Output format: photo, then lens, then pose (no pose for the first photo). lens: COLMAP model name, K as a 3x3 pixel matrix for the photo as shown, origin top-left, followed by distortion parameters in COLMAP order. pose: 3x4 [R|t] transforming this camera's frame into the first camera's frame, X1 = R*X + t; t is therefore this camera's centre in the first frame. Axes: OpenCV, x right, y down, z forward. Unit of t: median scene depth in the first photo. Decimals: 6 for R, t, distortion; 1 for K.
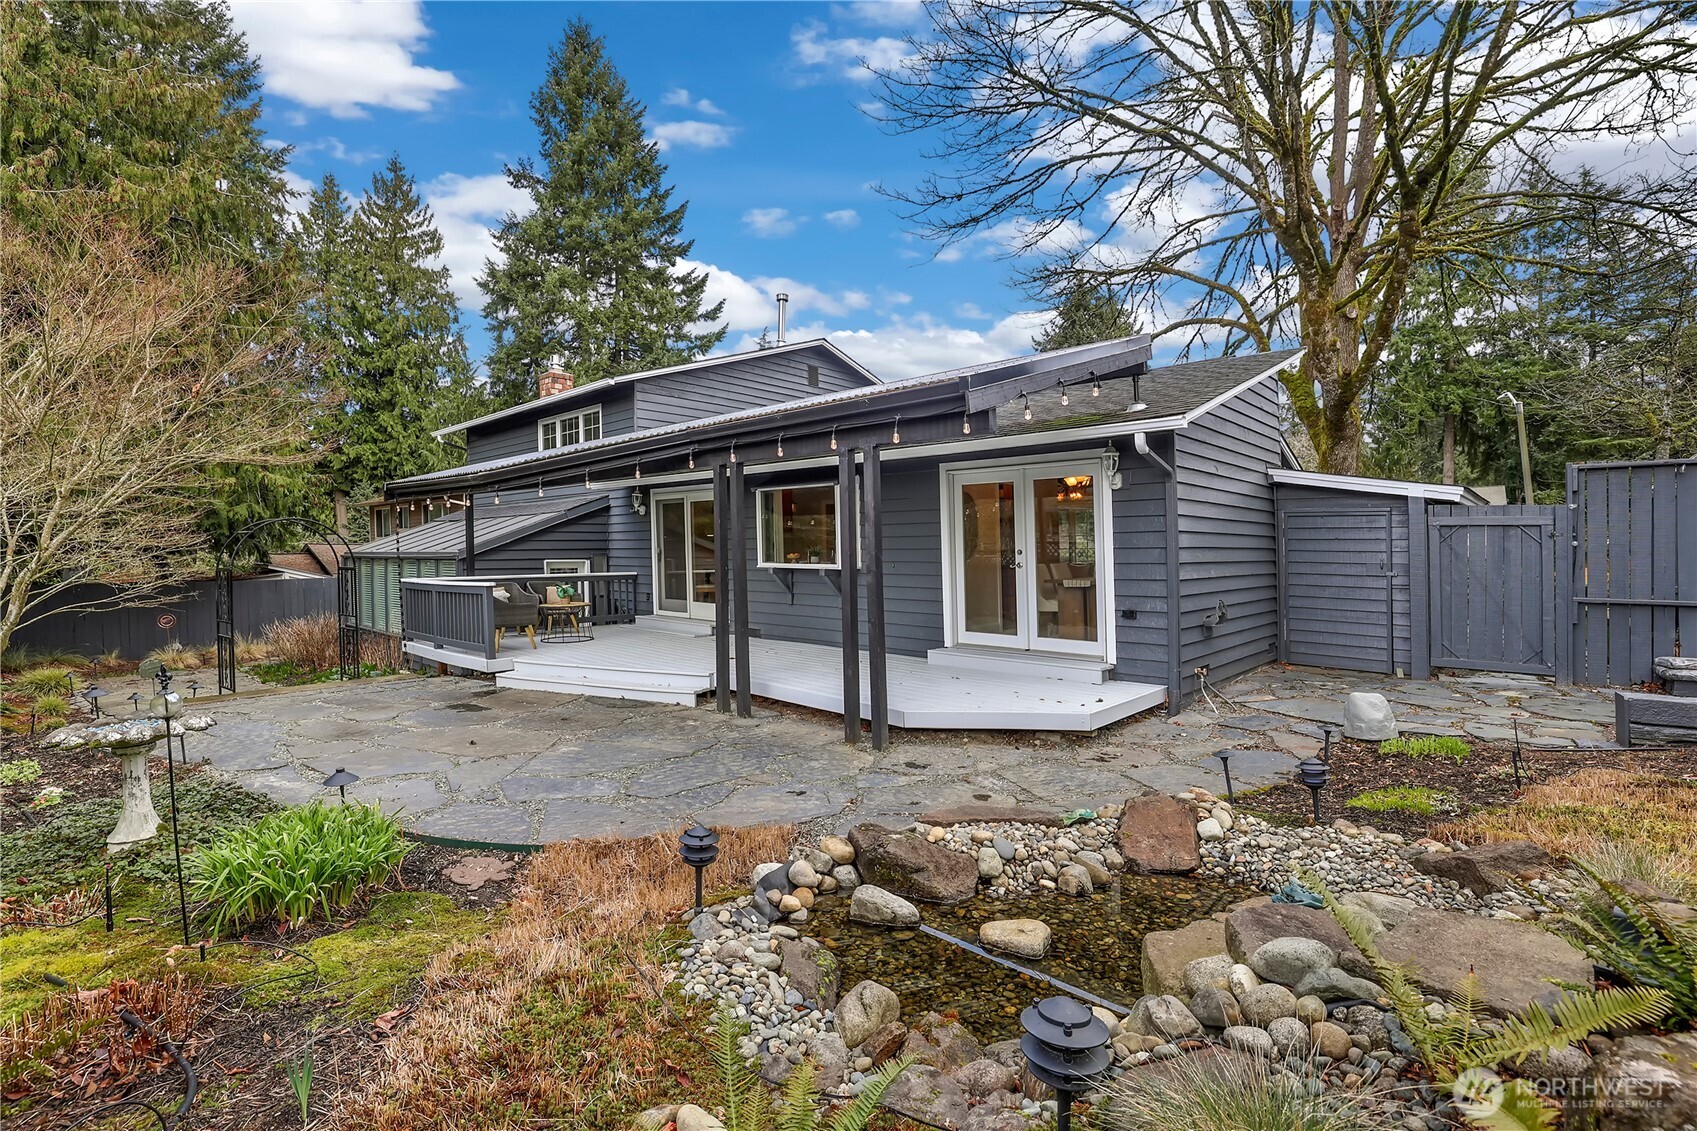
lens RADIAL K [[759.9, 0, 846.6], [0, 759.9, 593.3], [0, 0, 1]] dist [-0.041496, 0.016850]
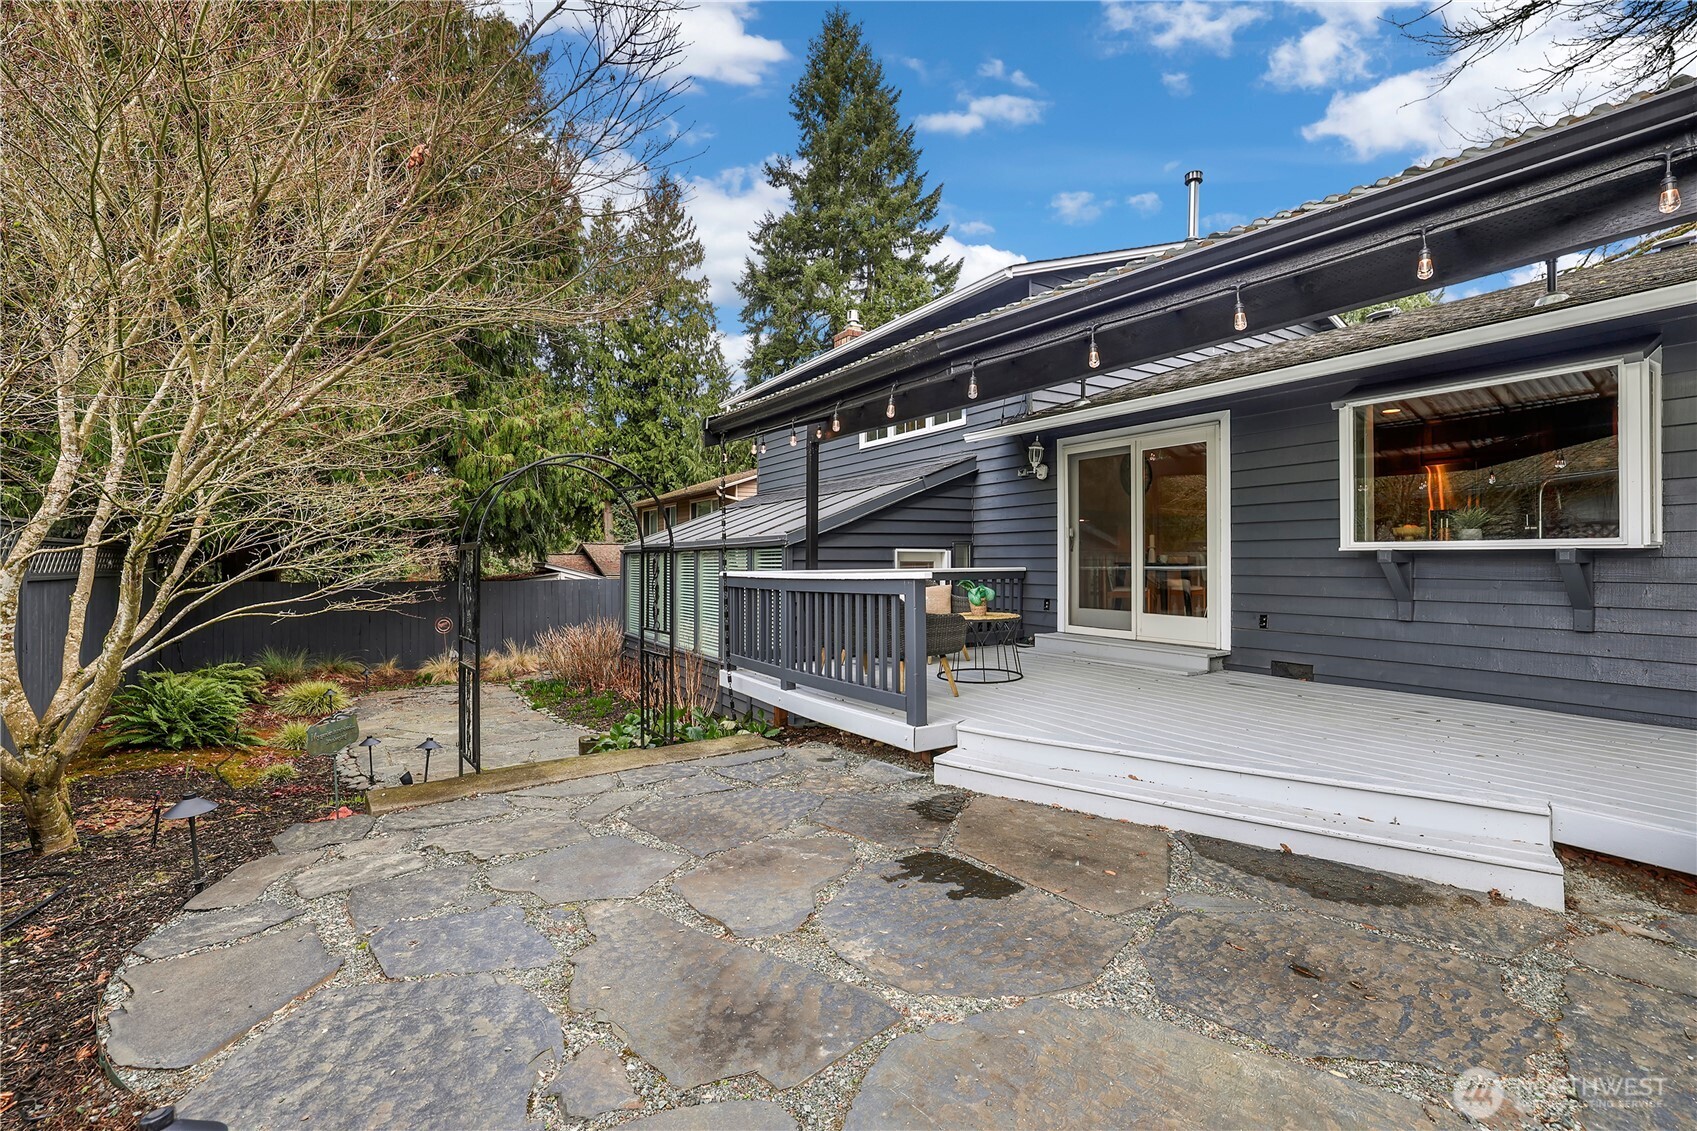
lens RADIAL K [[747.3, 0, 840.1], [0, 747.3, 558.8], [0, 0, 1]] dist [-0.032001, 0.015386]
pose [[0.960051, -0.005690, -0.279768, -0.089638], [-0.010880, 0.998278, -0.057640, 0.001502], [0.279614, 0.058382, 0.958336, 0.117293]]
